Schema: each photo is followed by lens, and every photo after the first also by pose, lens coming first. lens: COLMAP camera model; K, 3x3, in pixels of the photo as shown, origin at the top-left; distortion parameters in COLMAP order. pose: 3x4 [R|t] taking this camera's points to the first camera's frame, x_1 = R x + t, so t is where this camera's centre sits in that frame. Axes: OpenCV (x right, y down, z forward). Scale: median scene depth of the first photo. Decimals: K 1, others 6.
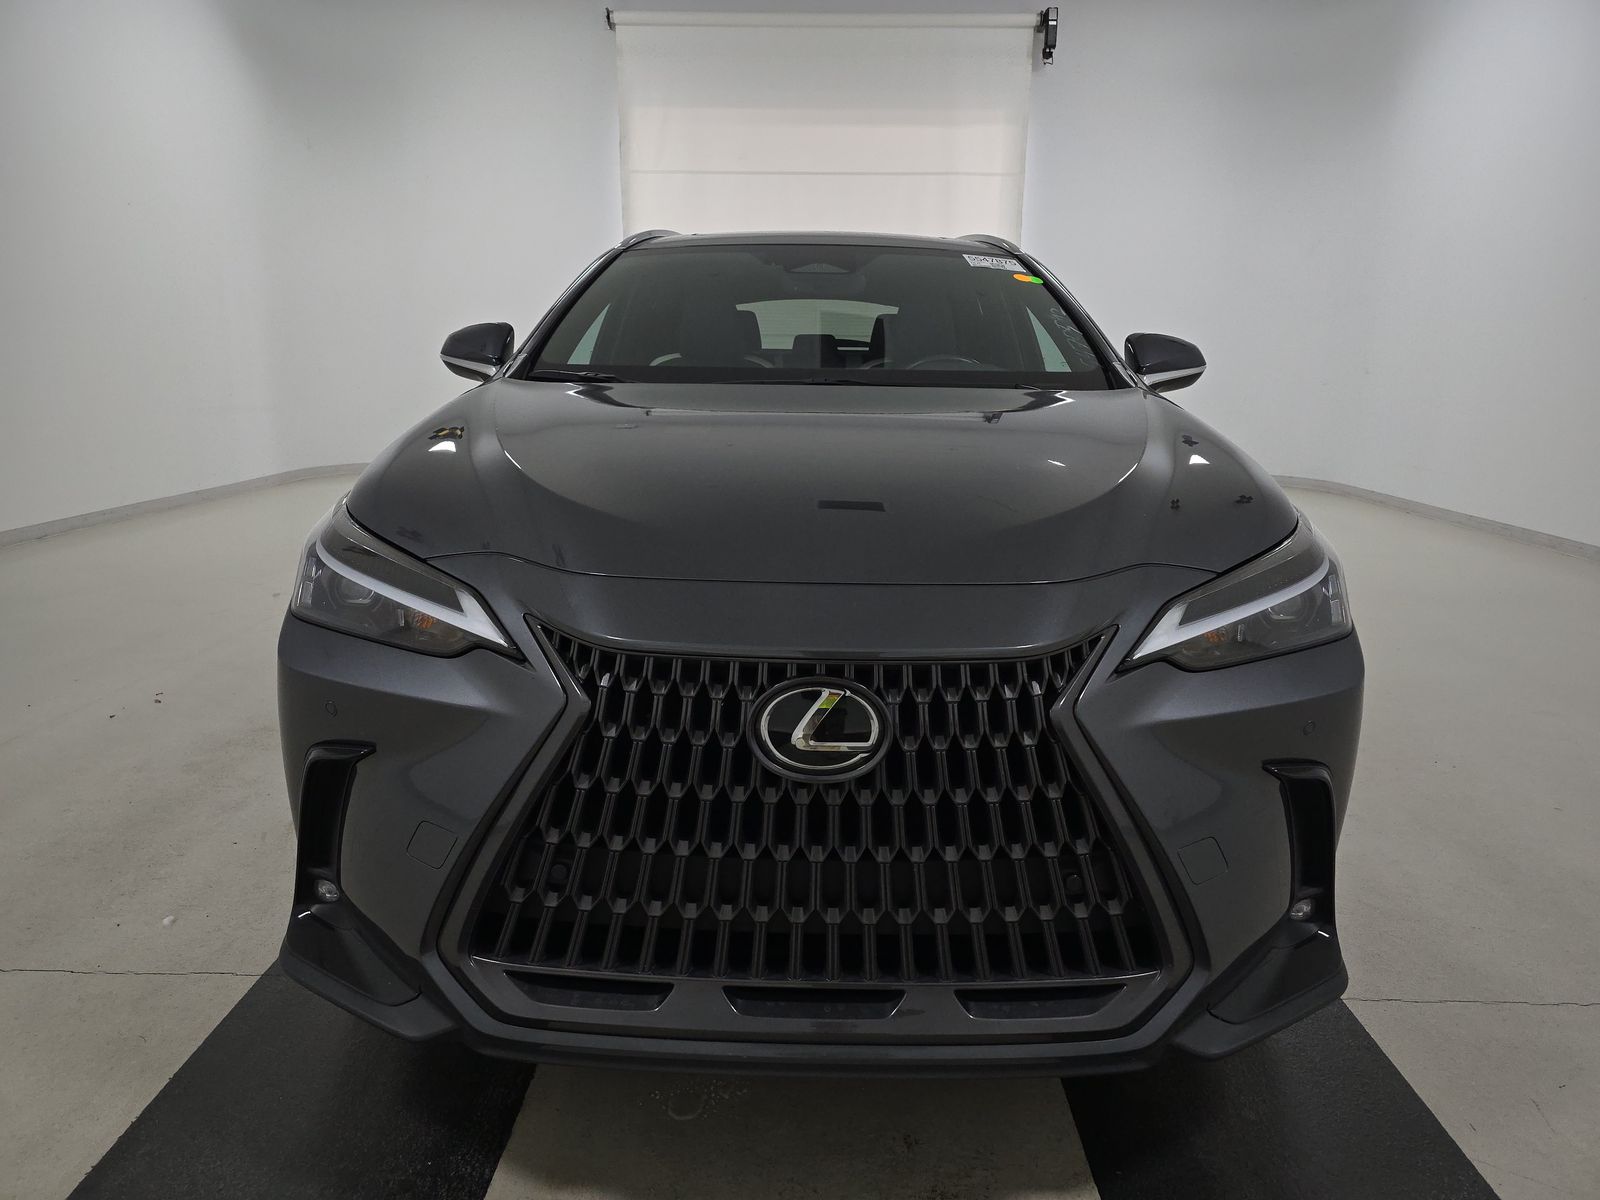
lens RADIAL K [[1078.1, 0, 804.2], [0, 1078.1, 601.2], [0, 0, 1]] dist [0.008431, -0.019126]
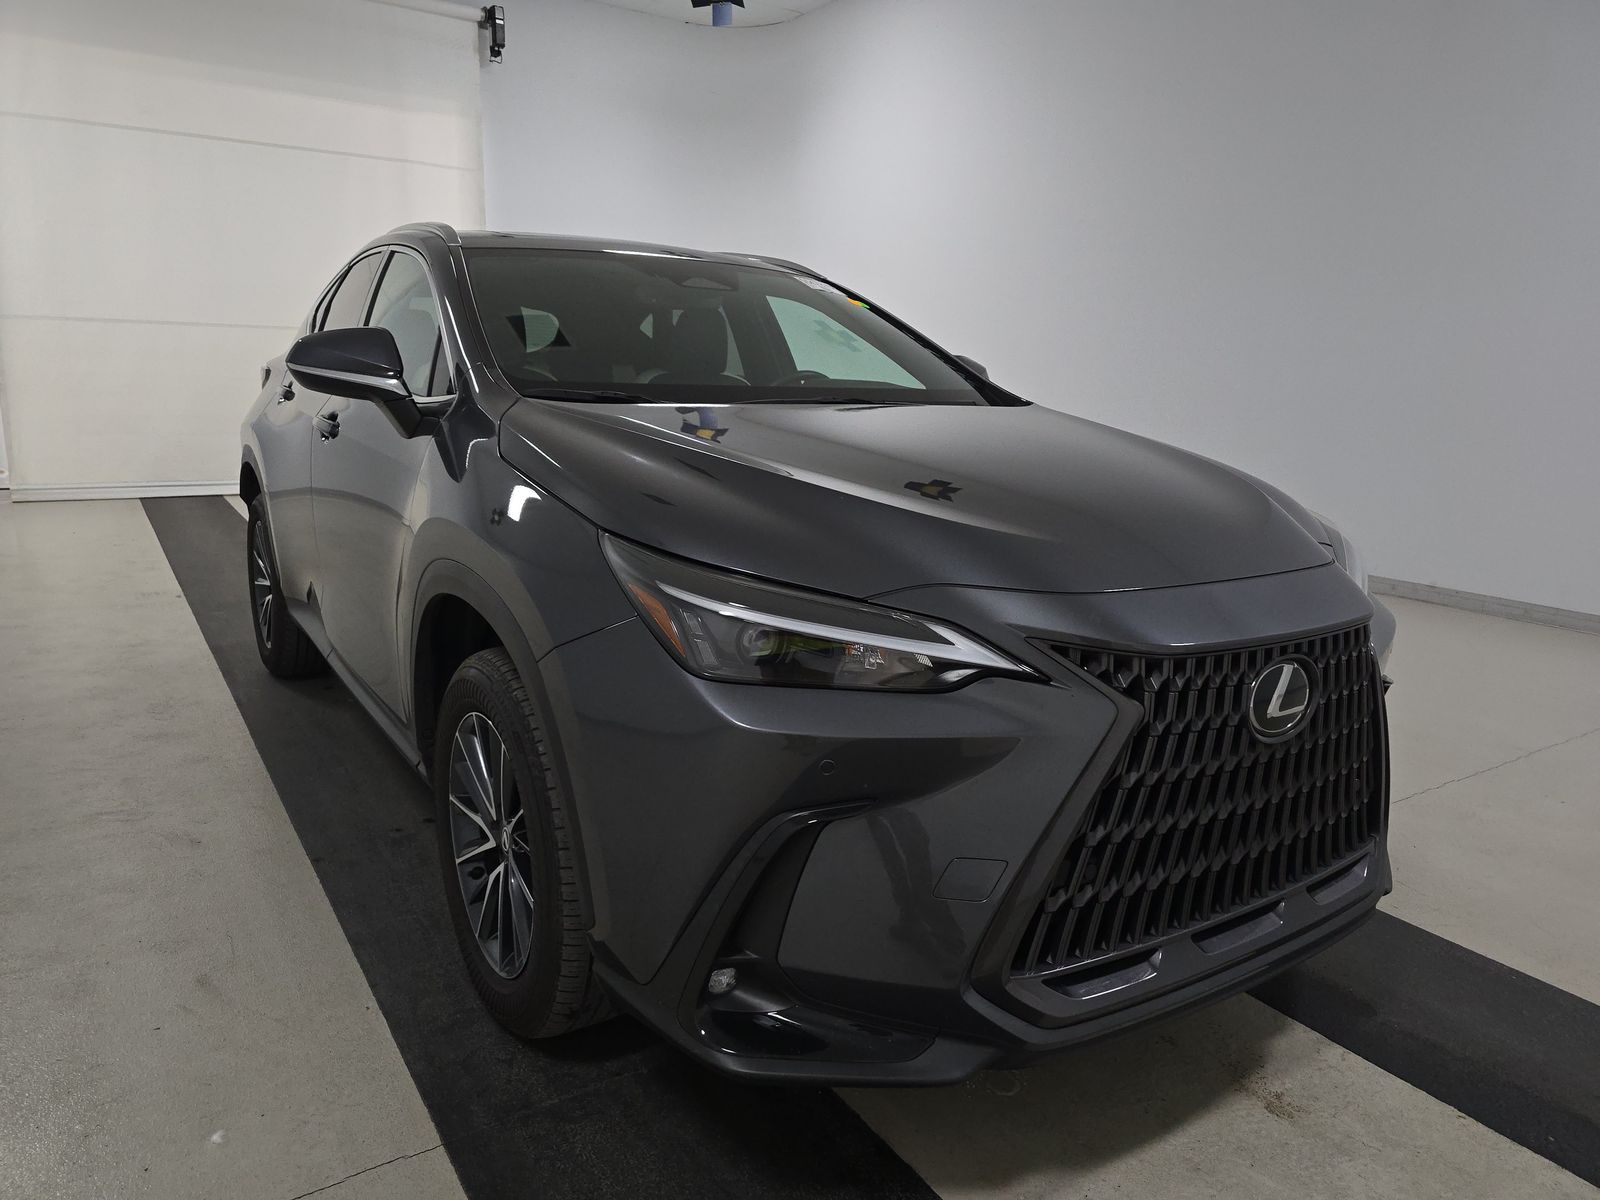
lens RADIAL K [[1078.1, 0, 804.6], [0, 1078.1, 596.7], [0, 0, 1]] dist [0.008431, -0.019126]
pose [[0.824454, -0.101283, 0.556791, -0.144590], [0.101604, 0.994359, 0.030431, -0.011526], [-0.556733, 0.031483, 0.830095, 0.036280]]
